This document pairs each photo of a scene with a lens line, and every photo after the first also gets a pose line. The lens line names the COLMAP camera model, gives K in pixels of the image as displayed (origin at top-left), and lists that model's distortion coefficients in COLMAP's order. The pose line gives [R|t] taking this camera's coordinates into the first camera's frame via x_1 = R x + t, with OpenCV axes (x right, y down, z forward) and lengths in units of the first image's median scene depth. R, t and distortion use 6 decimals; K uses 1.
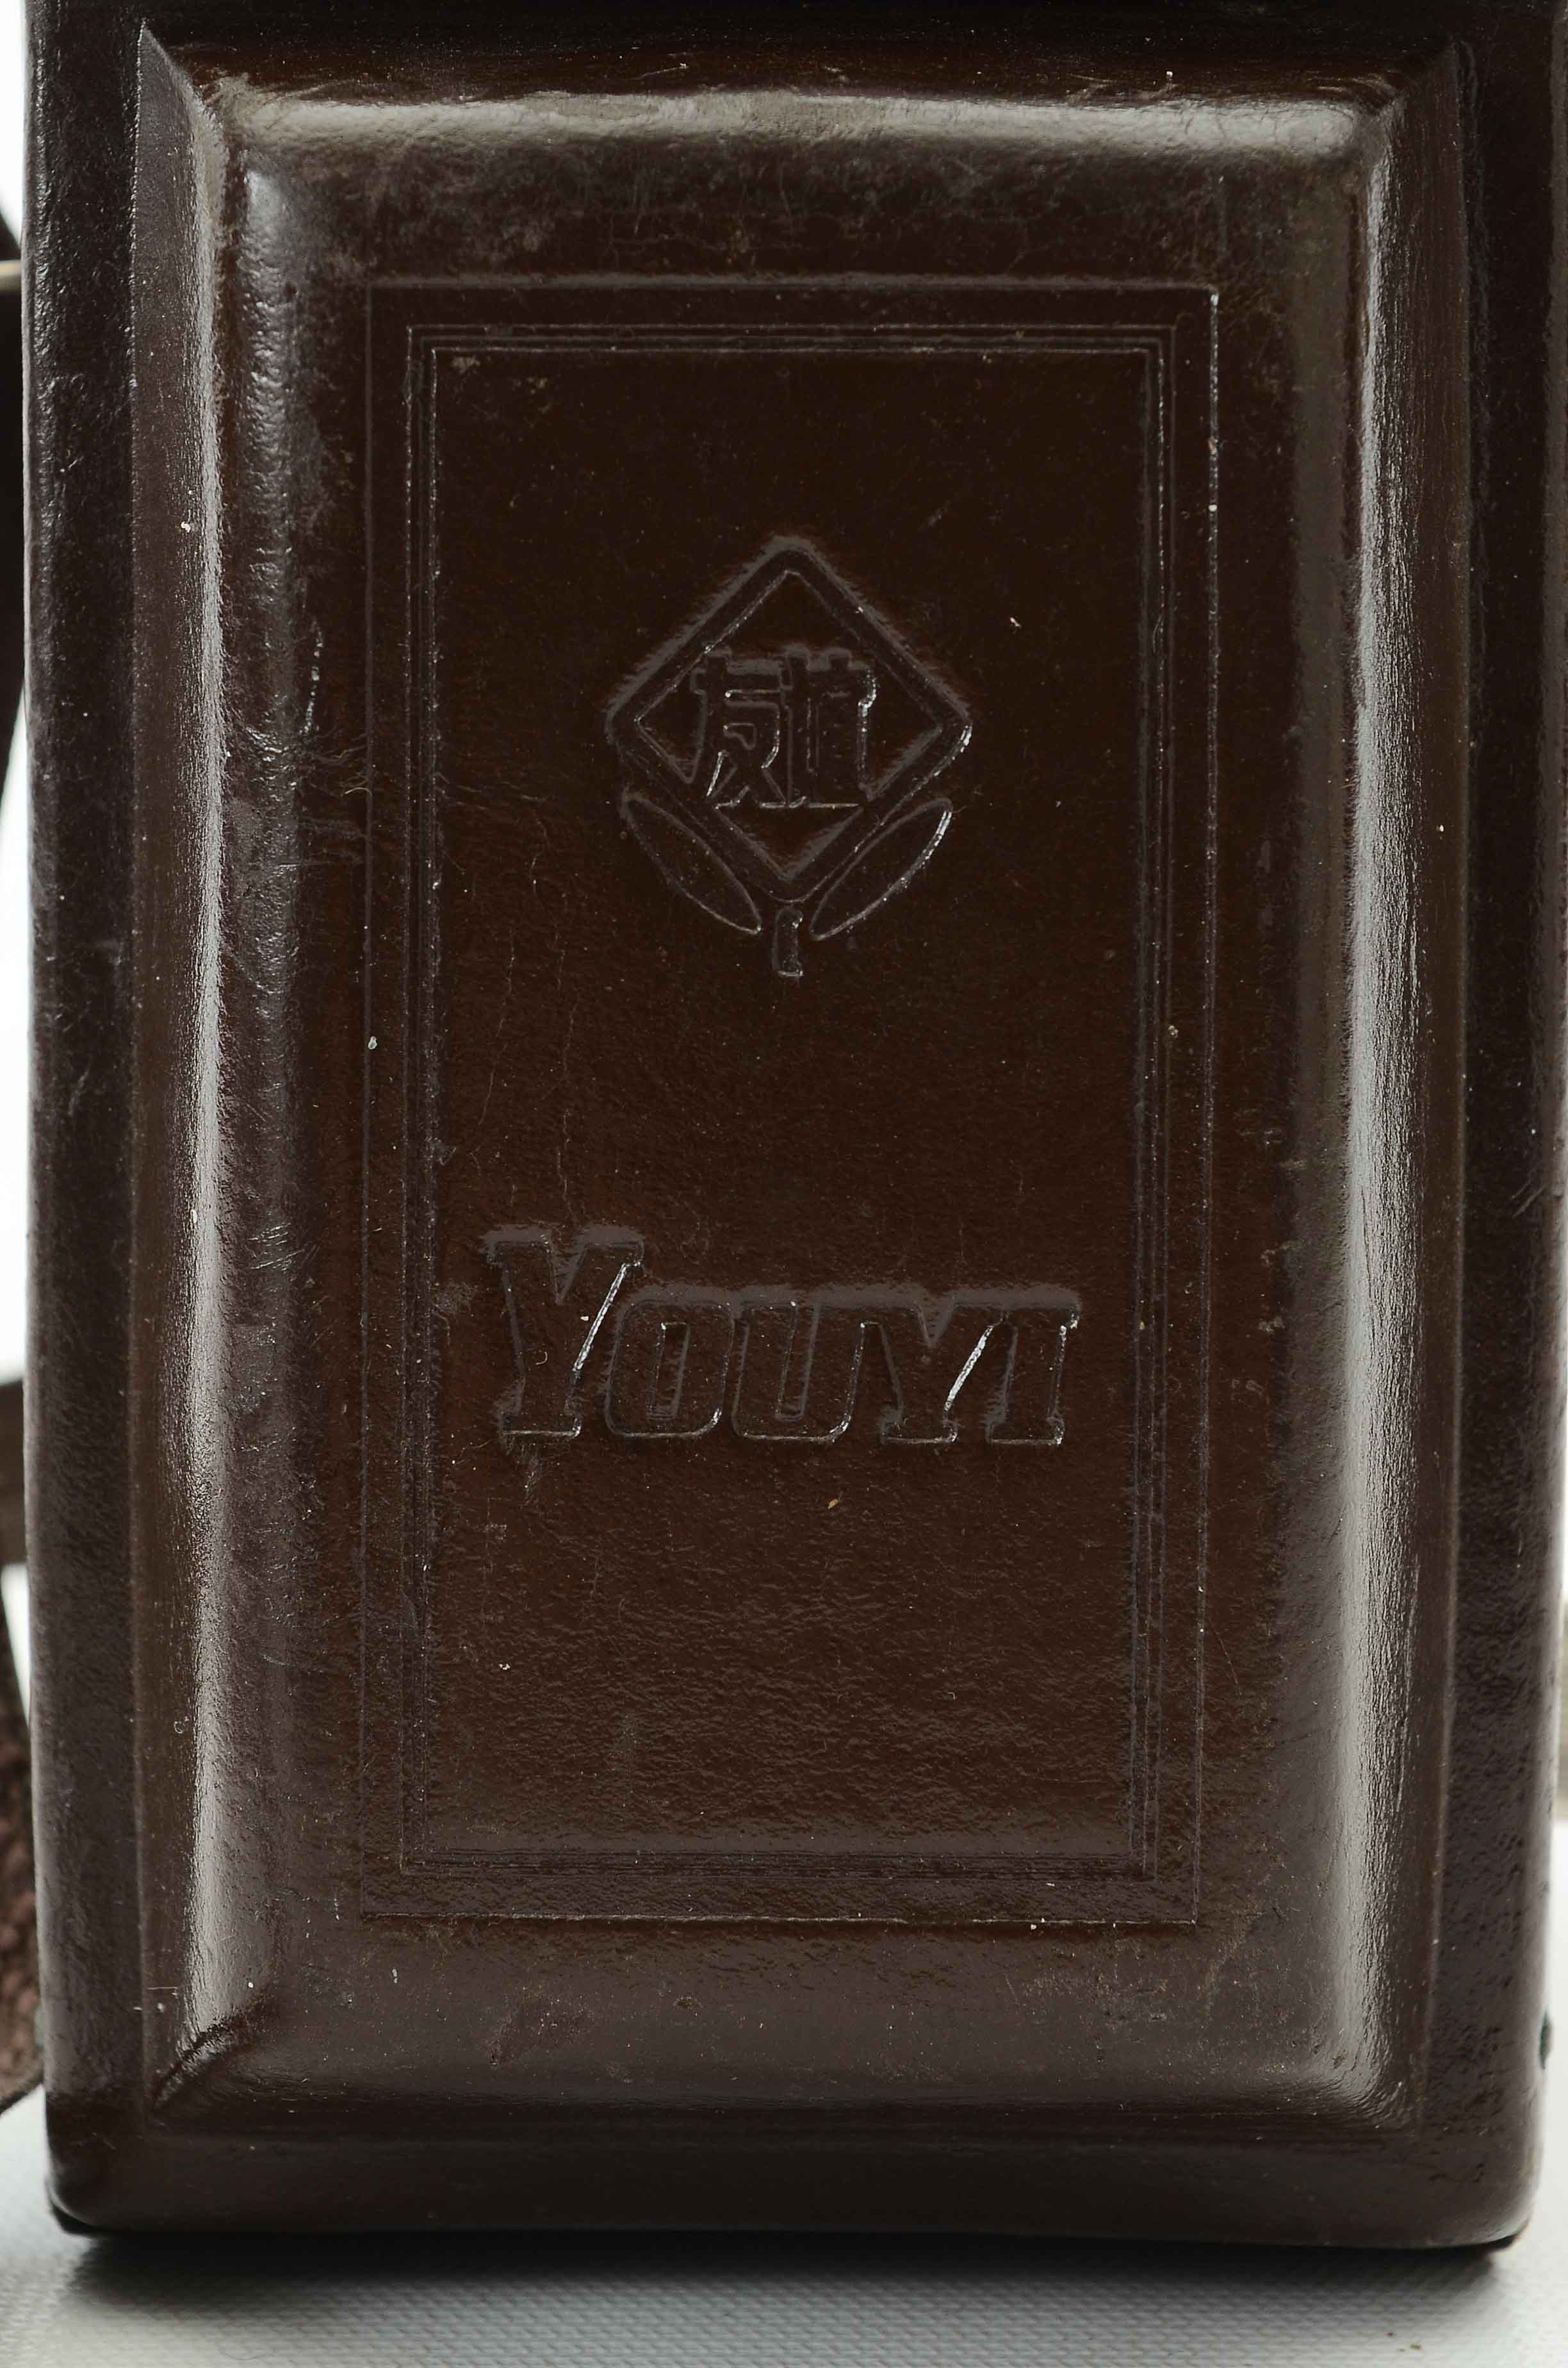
lens RADIAL K [[5186.3, 0, 783.8], [0, 5186.3, 1174.5], [0, 0, 1]] dist [0.052518, 0.000000]
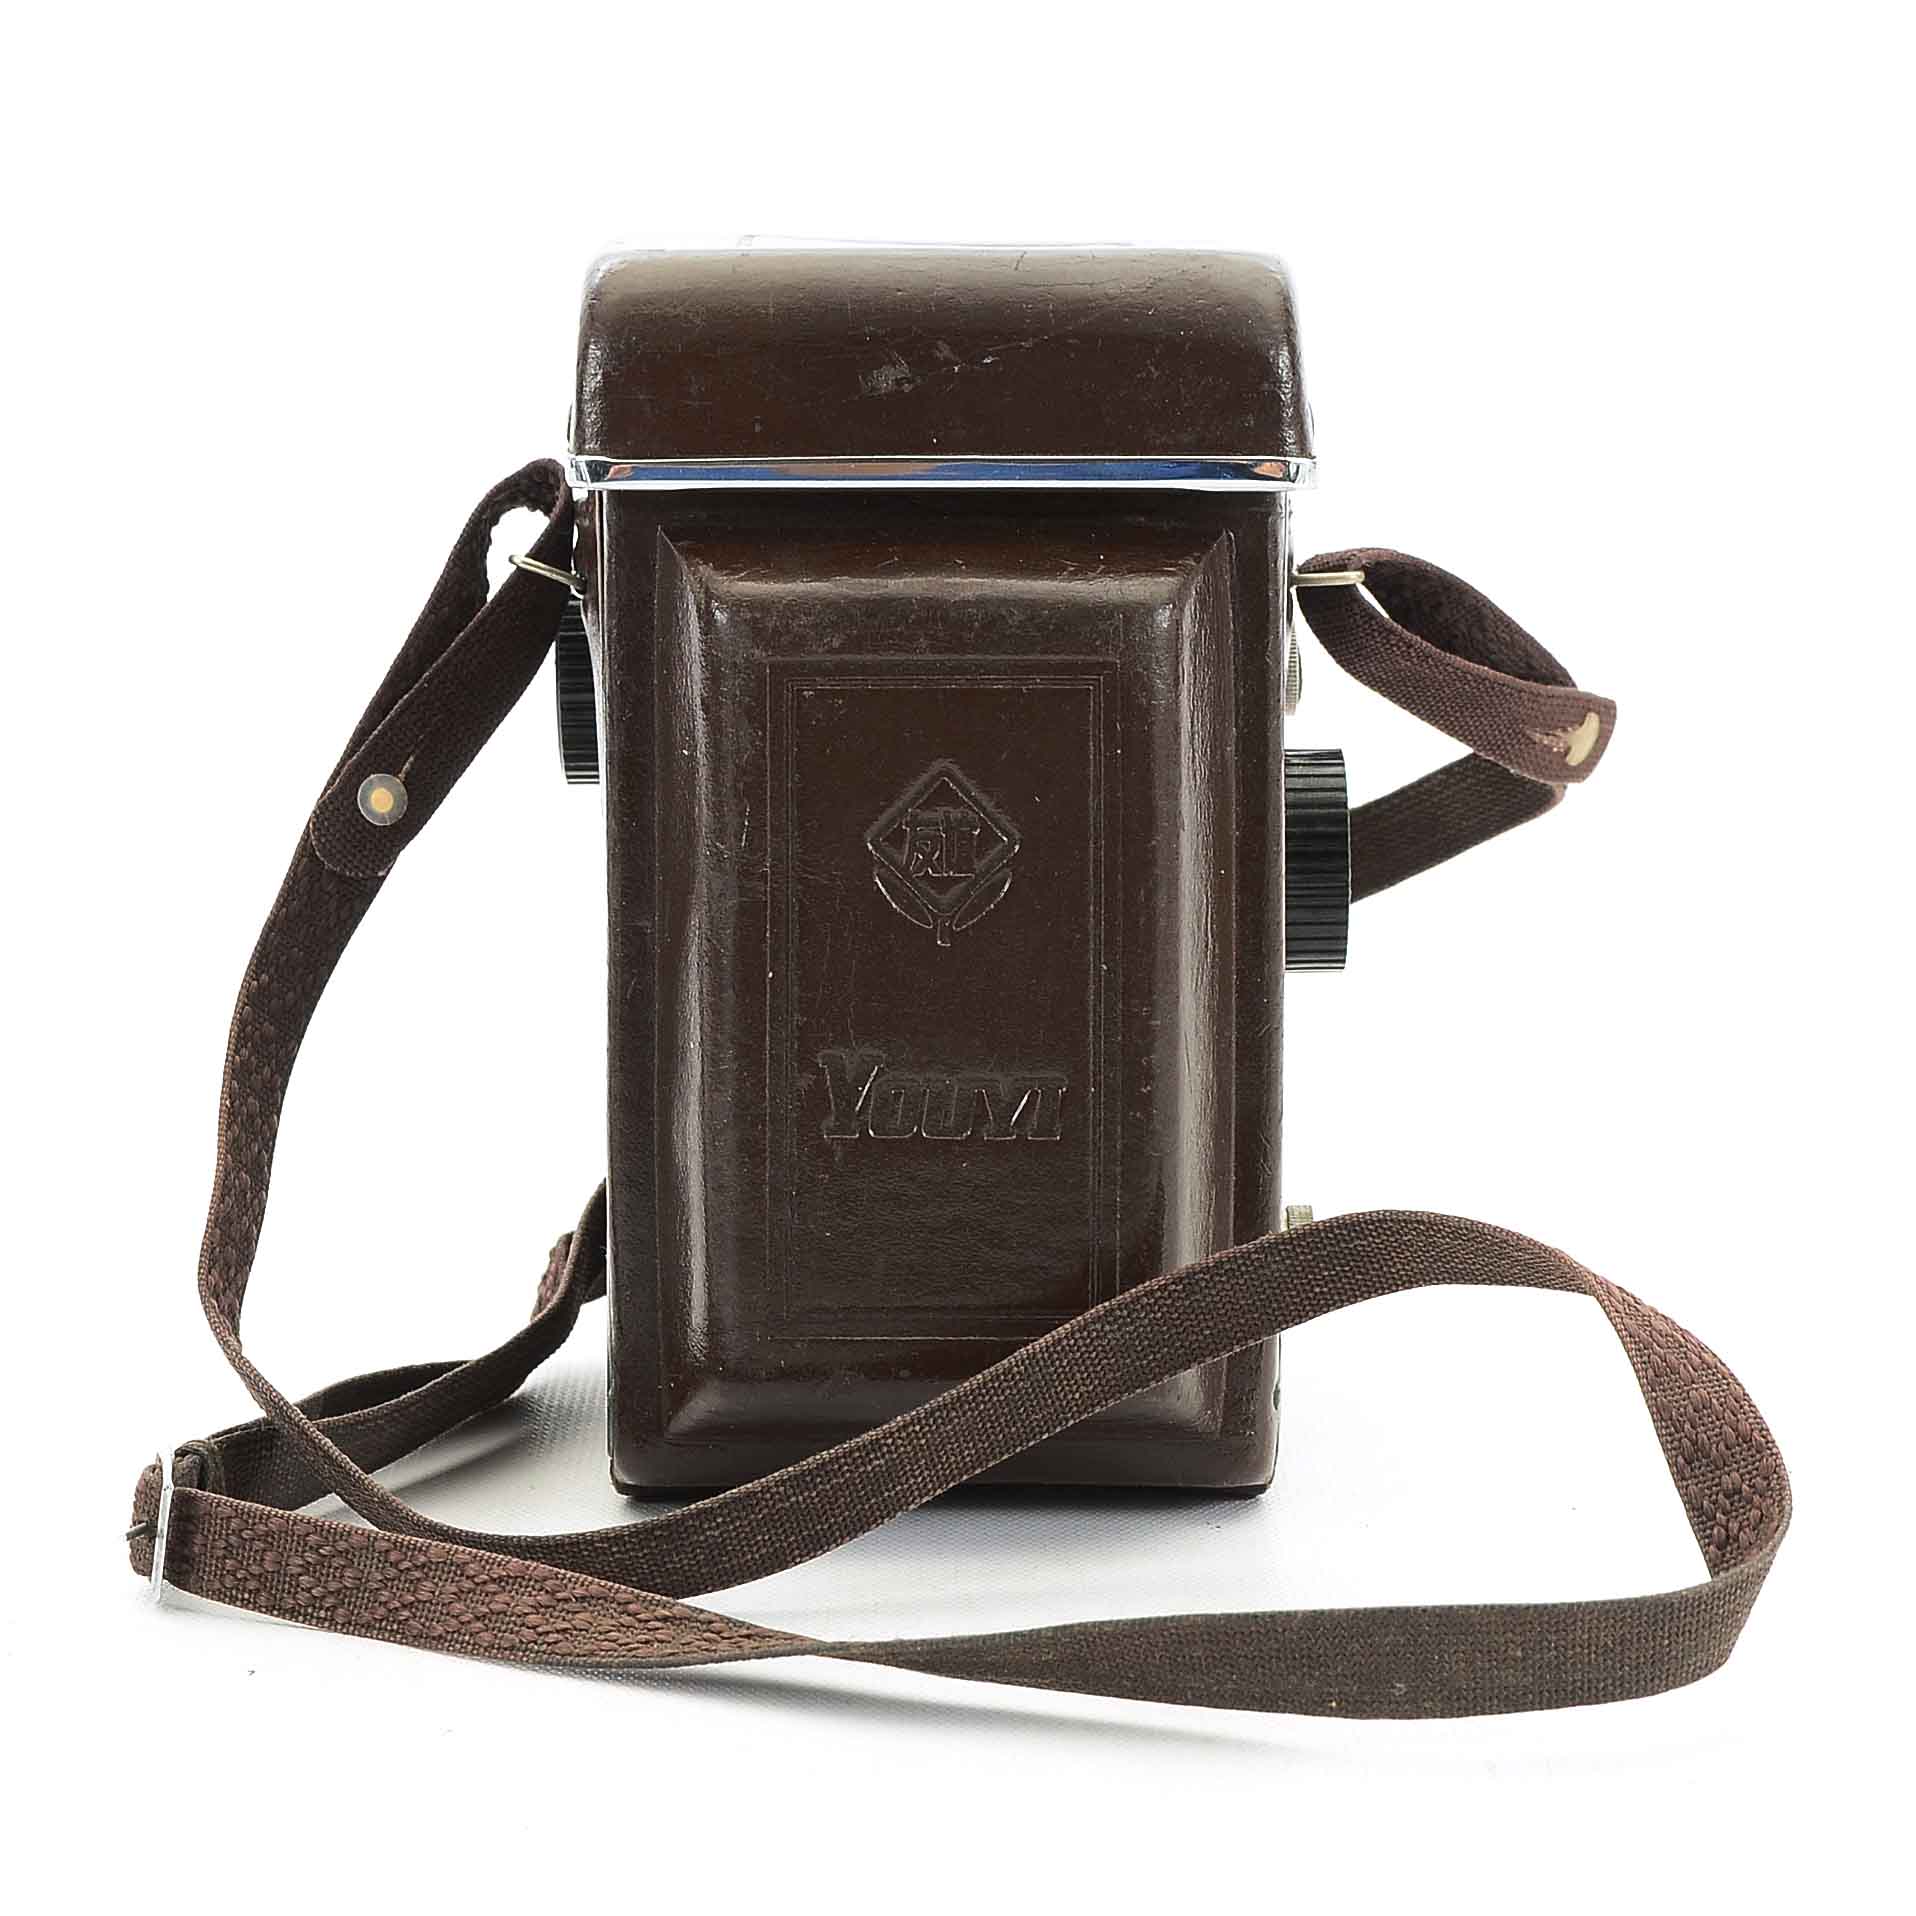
lens RADIAL K [[5578.2, 0, 959.0], [0, 5578.2, 960.3], [0, 0, 1]] dist [-0.044970, 0.000000]
pose [[0.999727, -0.008225, 0.021868, -0.048606], [0.007573, 0.999529, 0.029740, -0.107865], [-0.022102, -0.029566, 0.999318, -1.573801]]
